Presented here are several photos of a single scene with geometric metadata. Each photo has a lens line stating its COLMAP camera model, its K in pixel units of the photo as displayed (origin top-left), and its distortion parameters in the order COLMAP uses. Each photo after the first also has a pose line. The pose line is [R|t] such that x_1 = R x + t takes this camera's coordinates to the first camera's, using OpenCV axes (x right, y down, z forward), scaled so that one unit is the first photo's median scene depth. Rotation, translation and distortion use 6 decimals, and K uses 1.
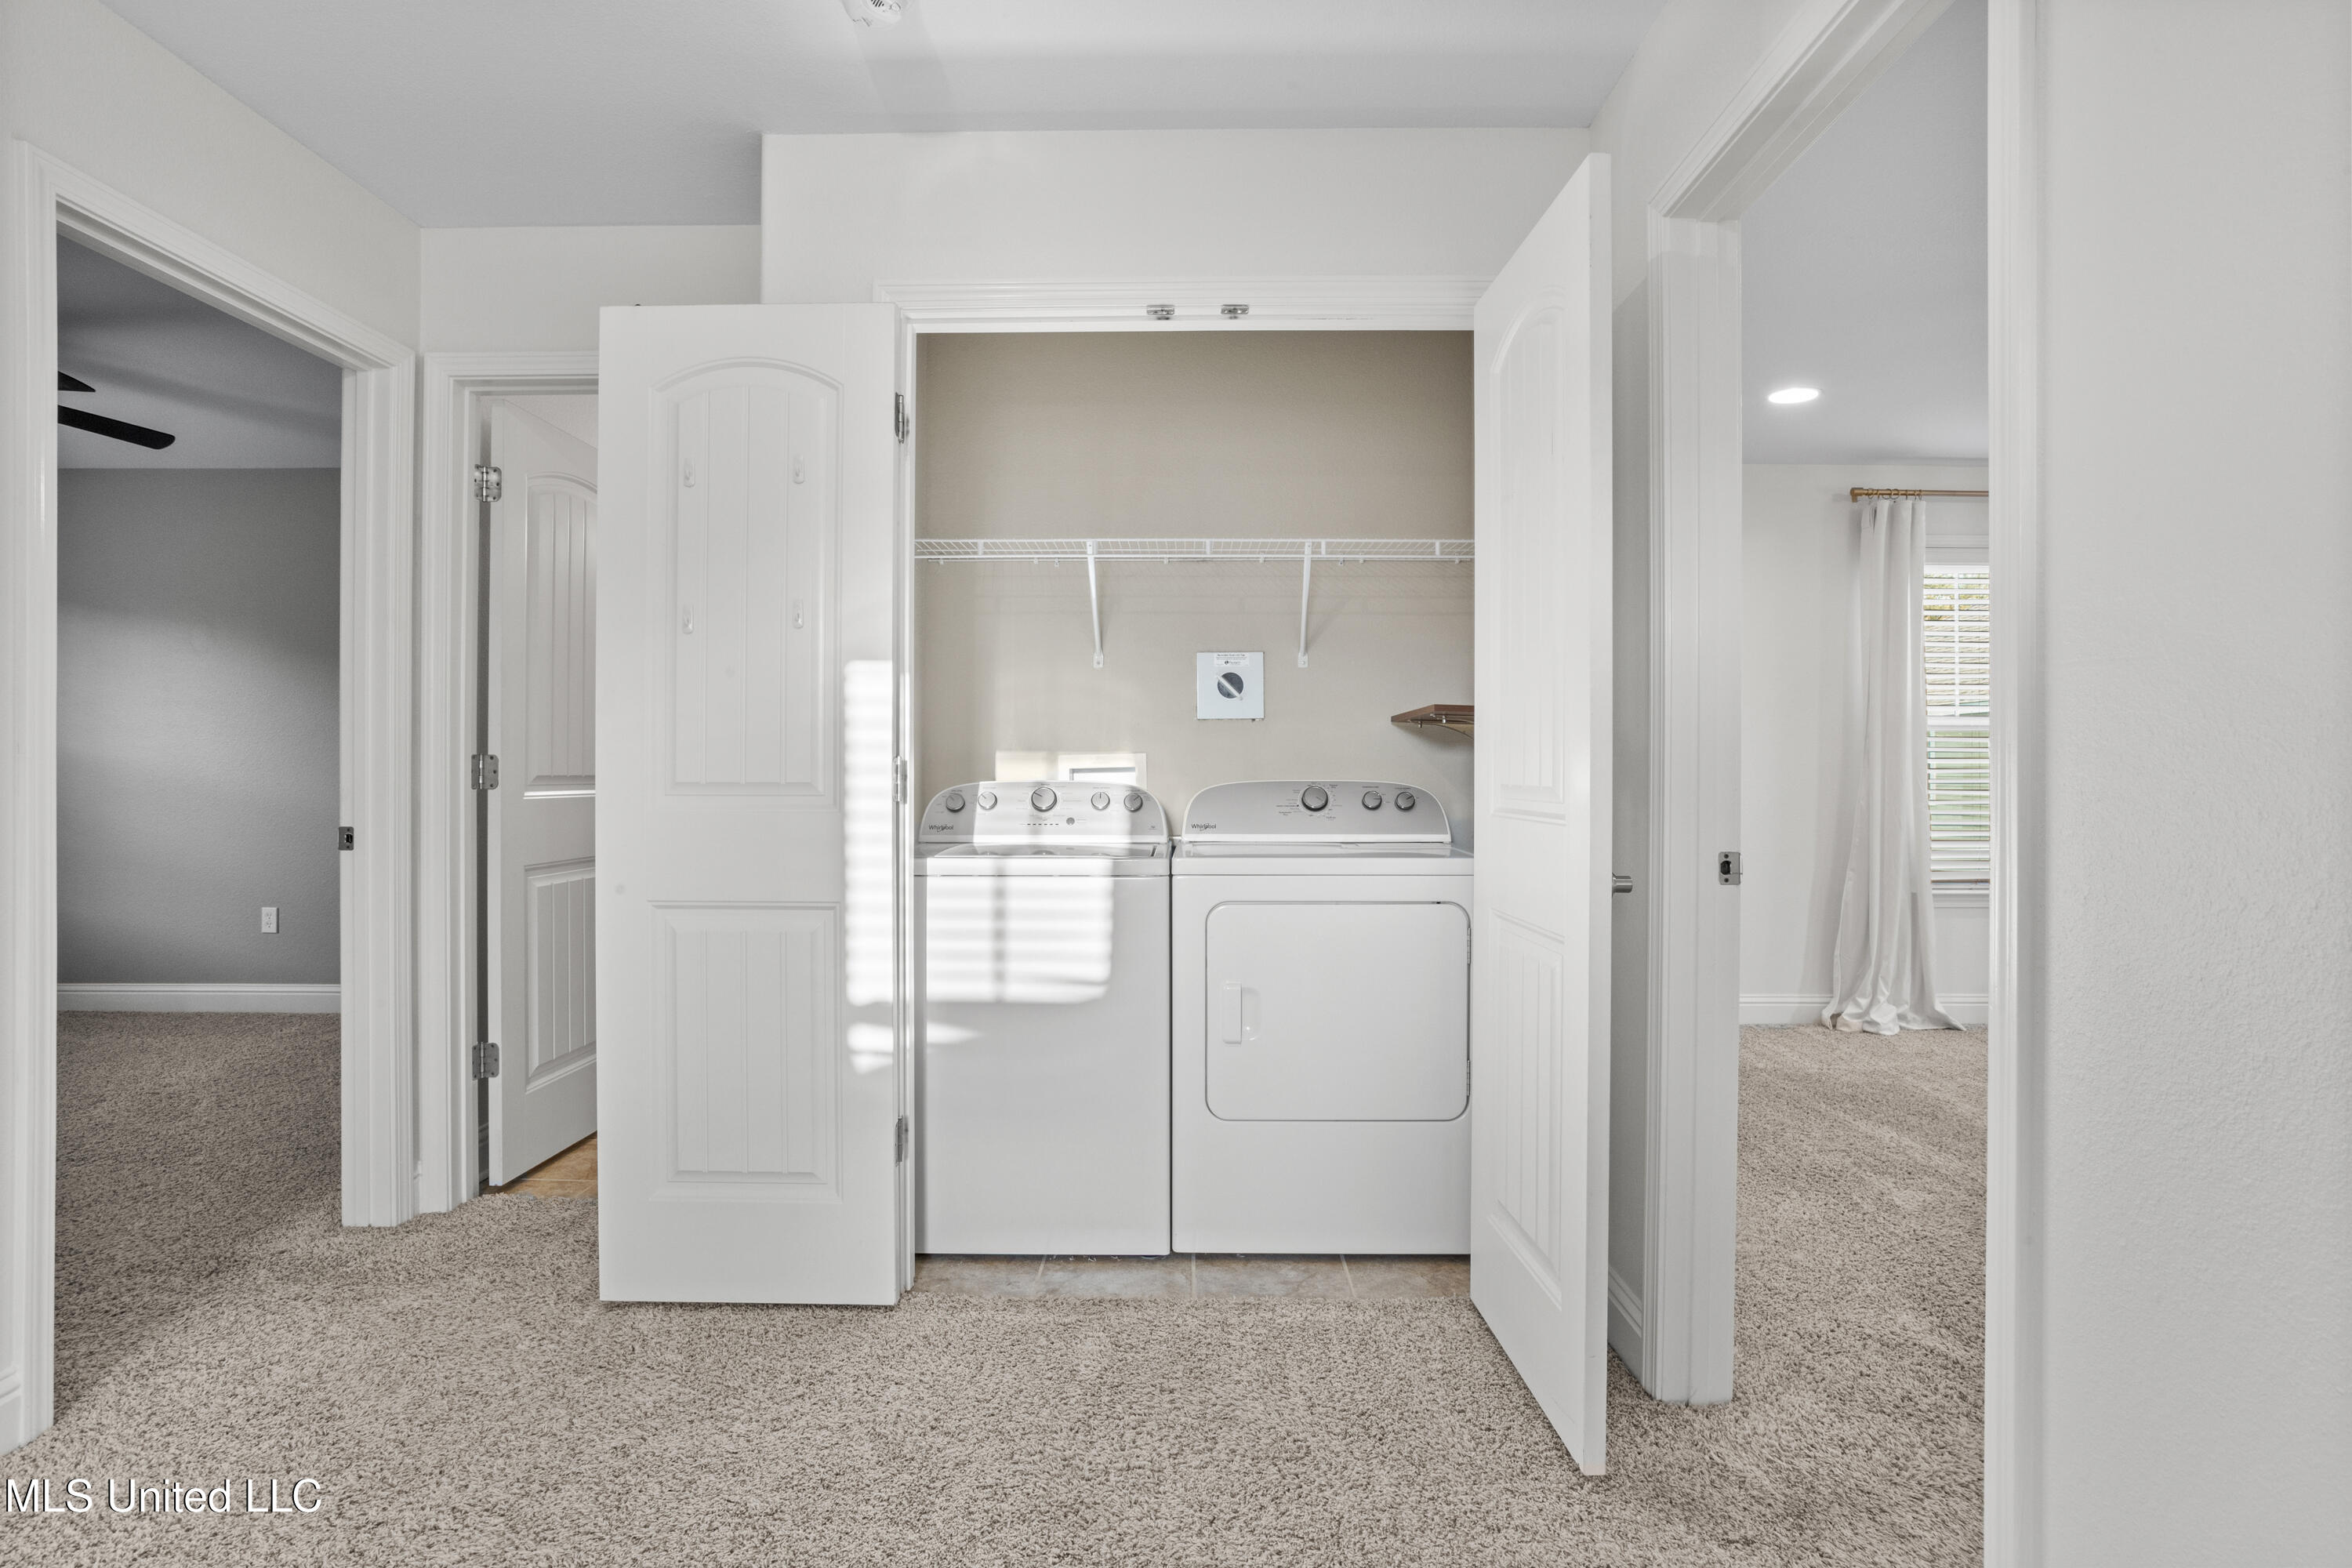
lens RADIAL K [[1174.1, 0, 1163.9], [0, 1174.1, 787.8], [0, 0, 1]] dist [-0.018854, -0.000155]
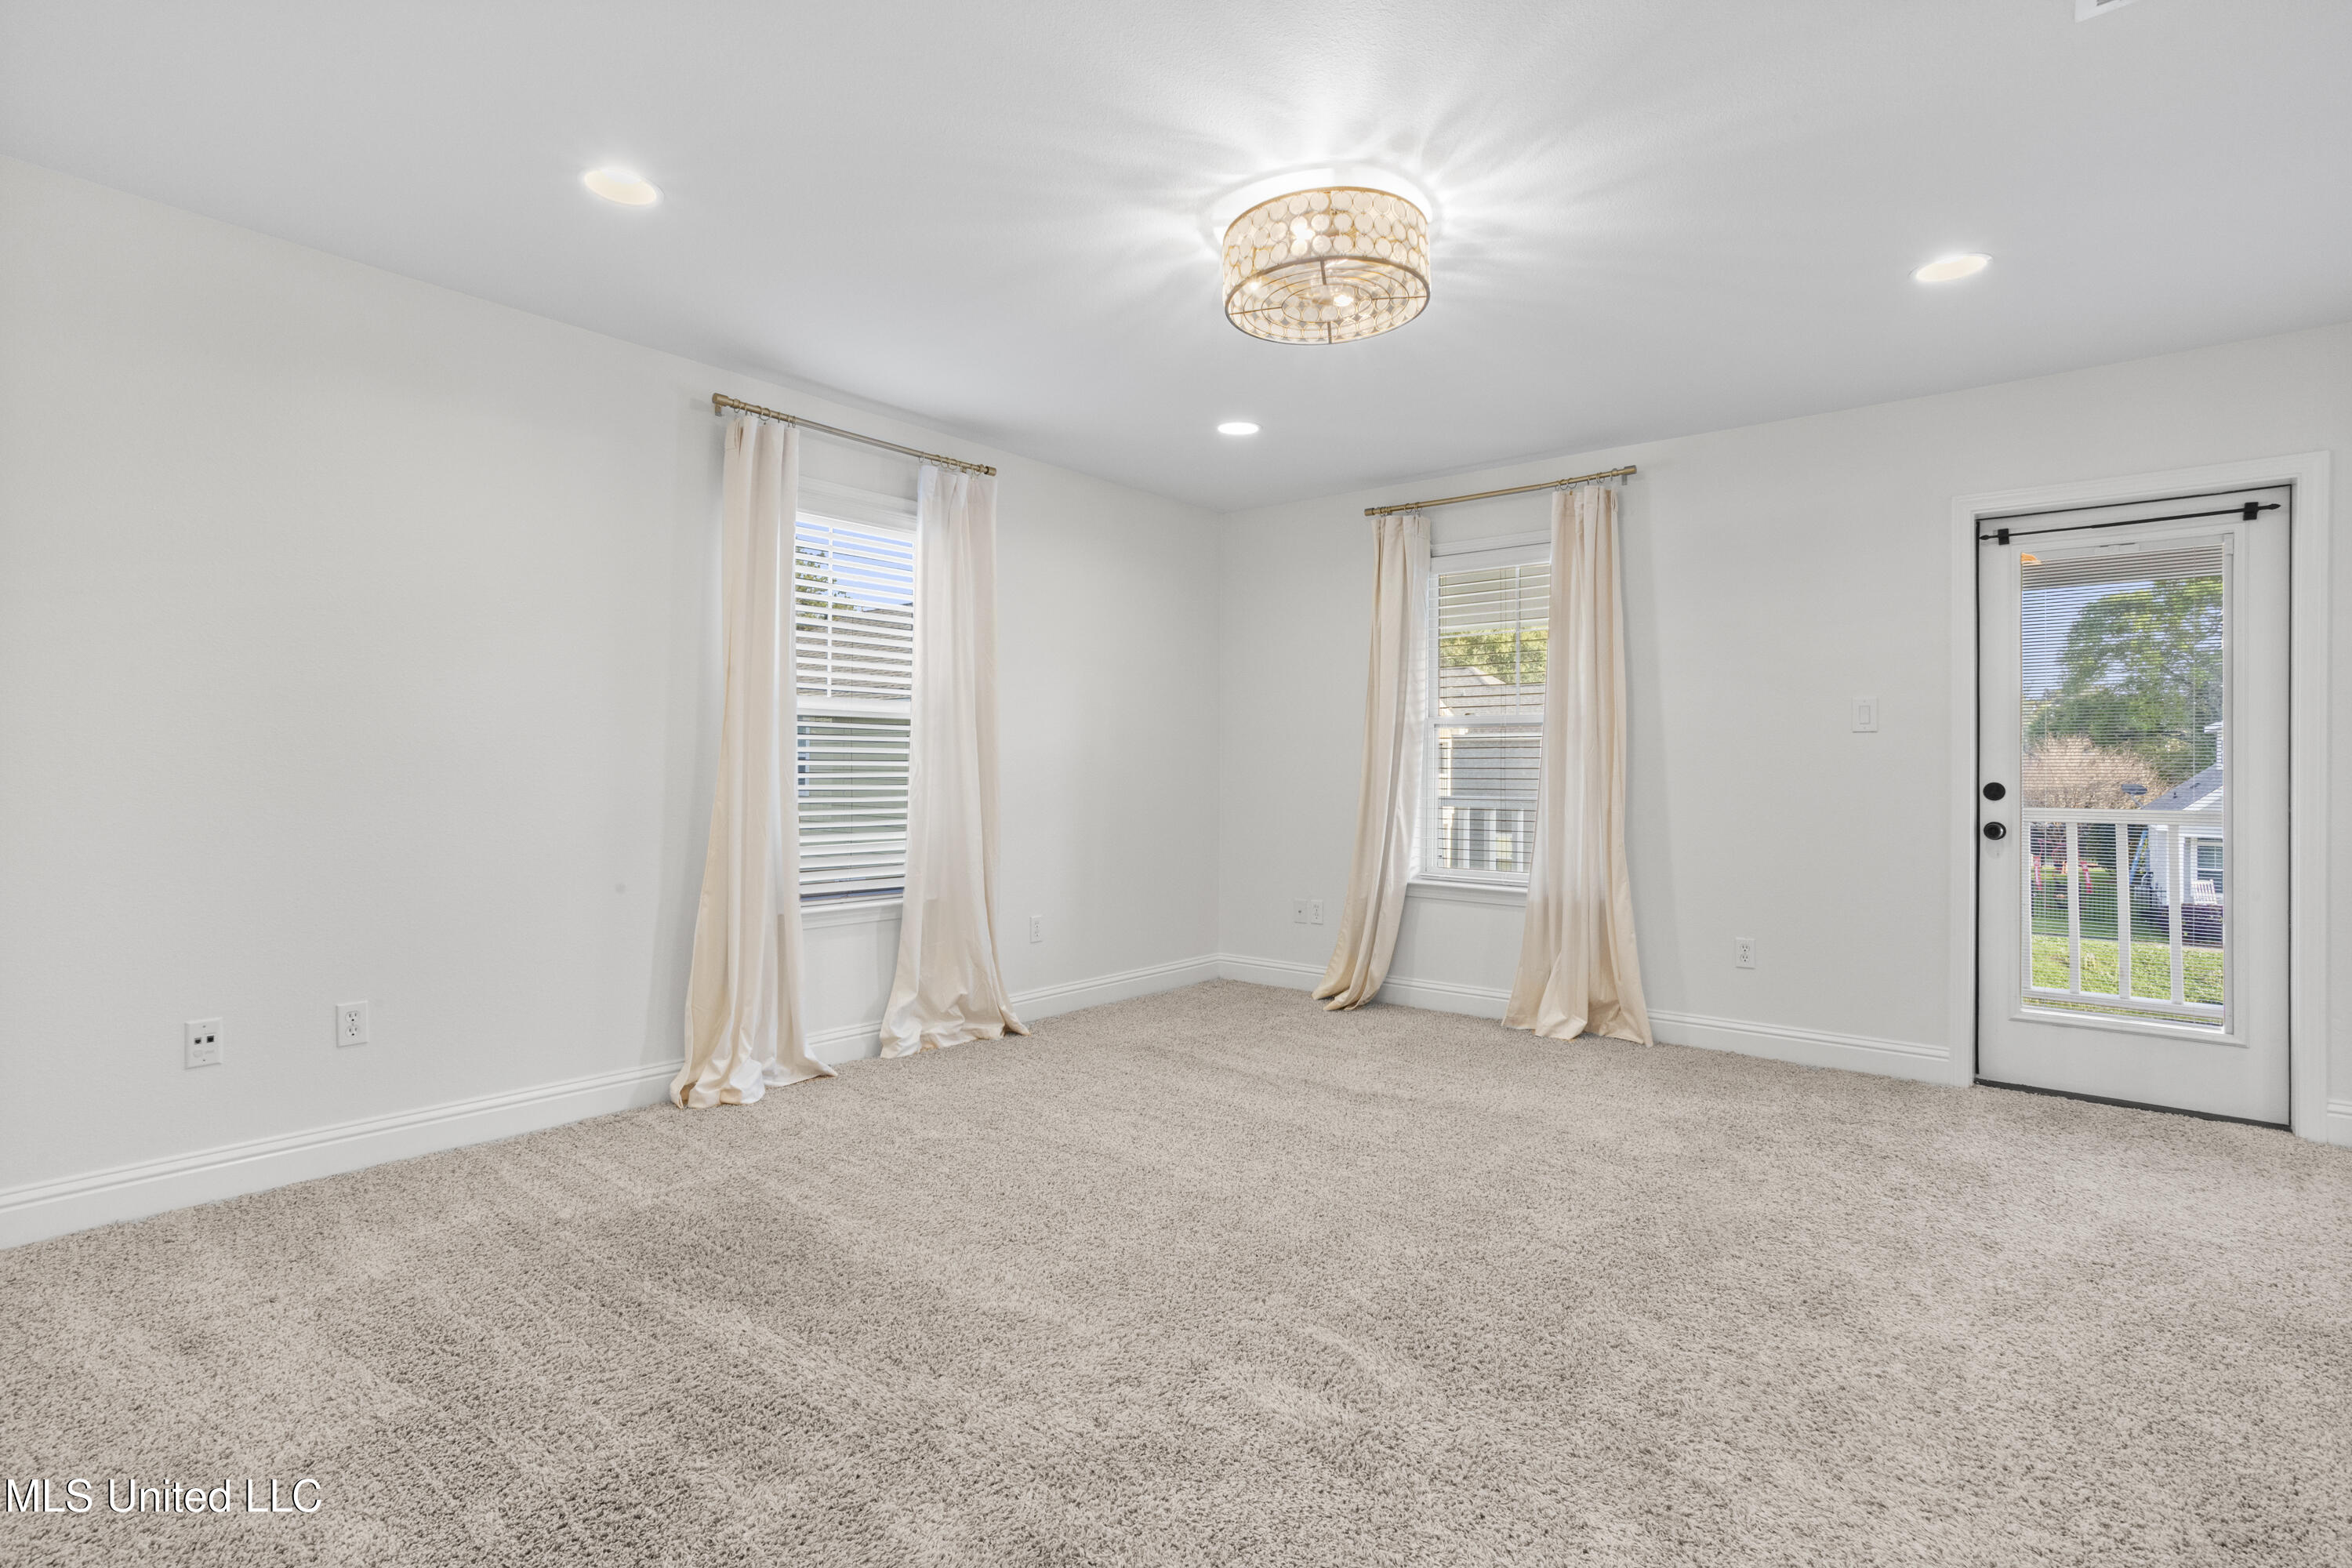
lens RADIAL K [[1126.1, 0, 1171.4], [0, 1126.1, 775.4], [0, 0, 1]] dist [-0.034450, 0.014152]
pose [[0.623604, 0.008717, 0.781692, 0.208256], [-0.004733, 0.999962, -0.007375, -0.002077], [-0.781726, 0.000899, 0.623621, 0.310062]]
